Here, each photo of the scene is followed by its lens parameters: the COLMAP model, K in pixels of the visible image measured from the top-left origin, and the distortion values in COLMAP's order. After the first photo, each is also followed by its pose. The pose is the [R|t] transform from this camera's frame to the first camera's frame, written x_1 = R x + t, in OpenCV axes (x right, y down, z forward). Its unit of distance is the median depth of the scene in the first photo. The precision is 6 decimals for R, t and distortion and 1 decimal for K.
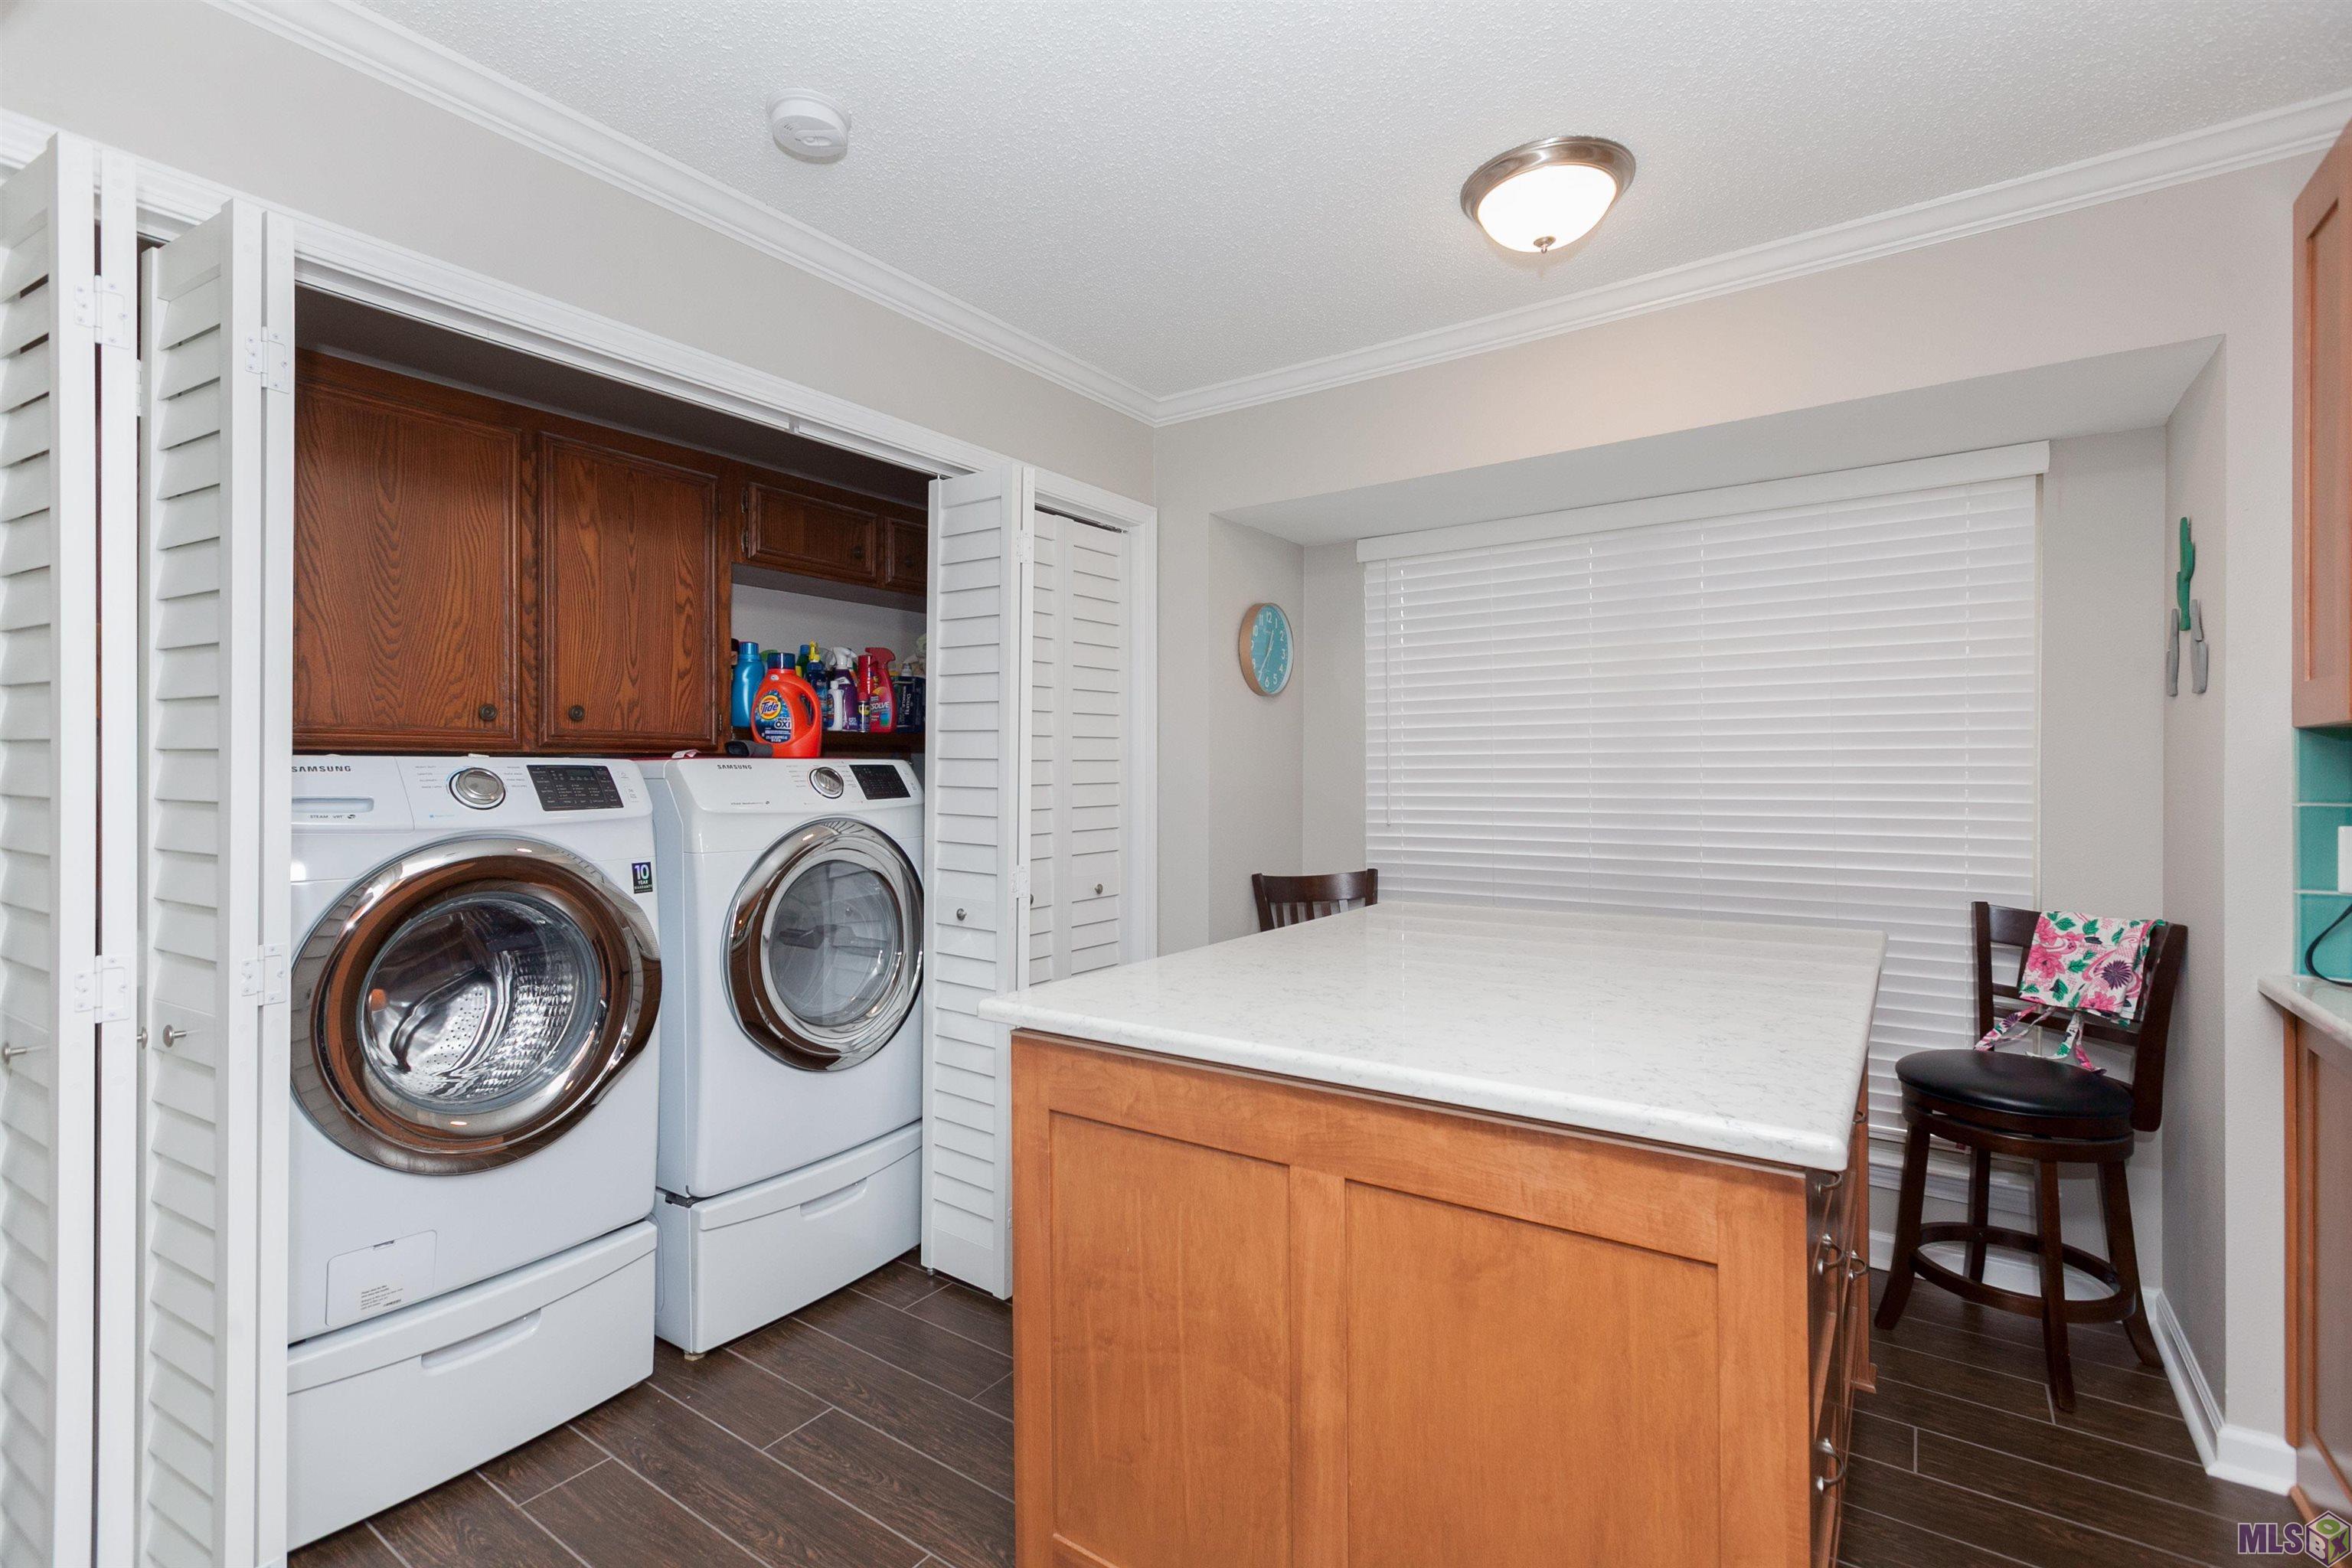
lens RADIAL K [[1071.6, 0, 1062.2], [0, 1071.6, 784.5], [0, 0, 1]] dist [0.005839, 0.001268]
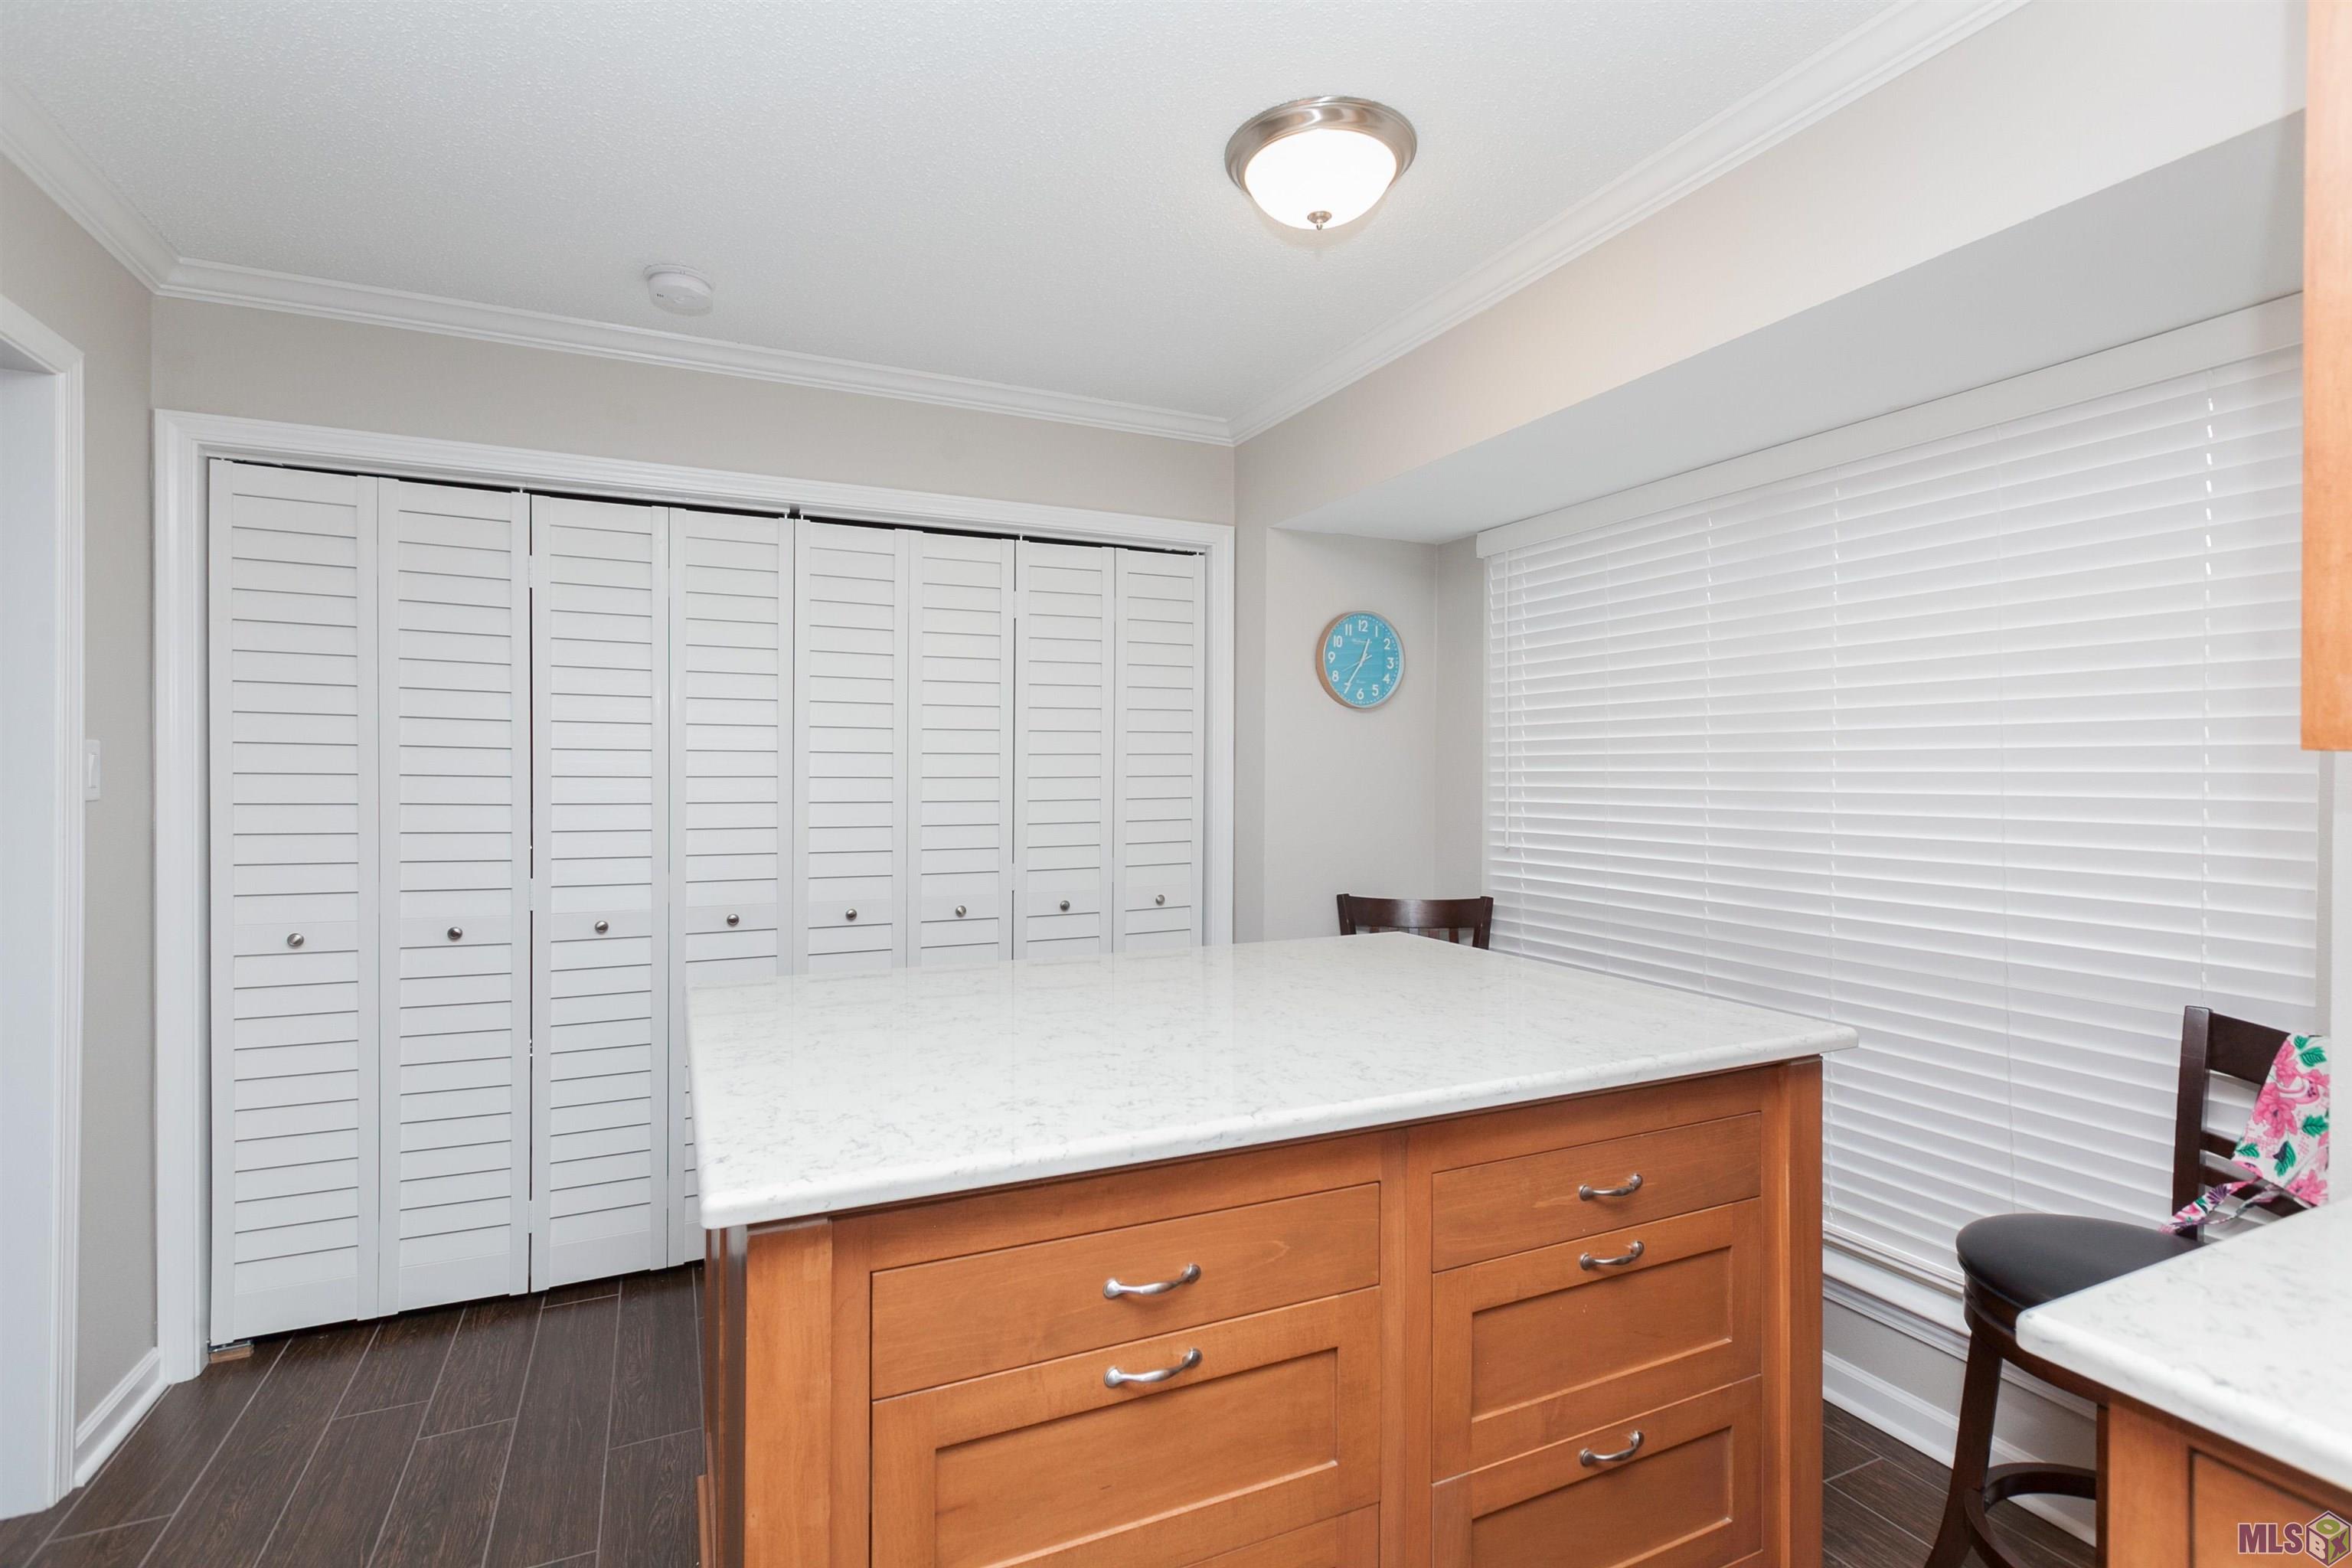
lens RADIAL K [[1071.6, 0, 1131.0], [0, 1071.6, 763.4], [0, 0, 1]] dist [0.005839, 0.001268]
pose [[0.877614, 0.001599, -0.479366, 0.630471], [-0.008105, 0.999901, -0.011504, -0.031376], [0.479300, 0.013981, 0.877540, 0.101698]]
